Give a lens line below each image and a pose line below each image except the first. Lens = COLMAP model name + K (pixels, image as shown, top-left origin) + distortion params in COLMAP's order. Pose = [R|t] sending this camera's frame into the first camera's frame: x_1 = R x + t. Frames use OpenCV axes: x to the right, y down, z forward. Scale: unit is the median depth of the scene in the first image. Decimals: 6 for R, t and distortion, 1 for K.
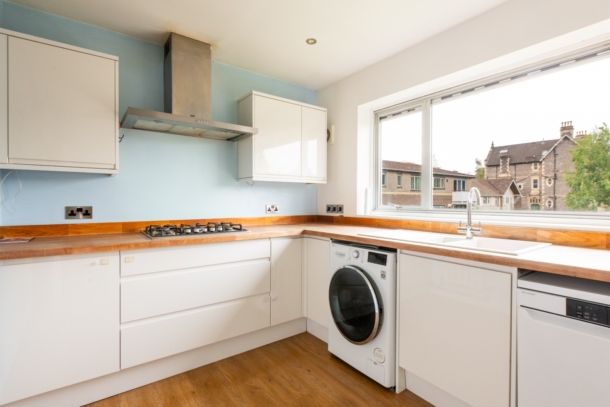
lens RADIAL K [[296.2, 0, 319.1], [0, 296.2, 203.6], [0, 0, 1]] dist [-0.000588, -0.000168]
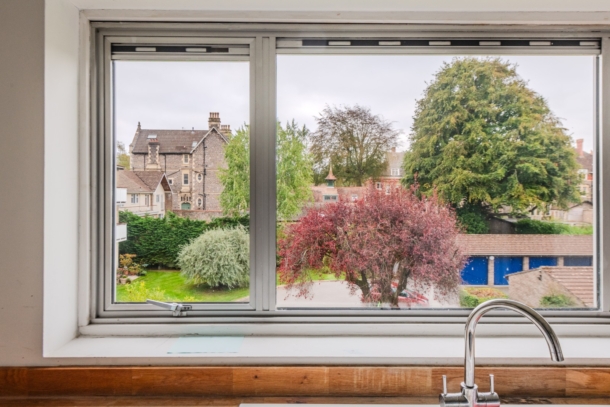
lens RADIAL K [[400.4, 0, 289.7], [0, 400.4, 202.5], [0, 0, 1]] dist [0.002880, -0.000324]
pose [[0.614364, -0.010945, 0.788946, -0.038206], [0.004205, 0.999935, 0.010597, -0.133879], [-0.789011, -0.003193, 0.614371, 0.650595]]
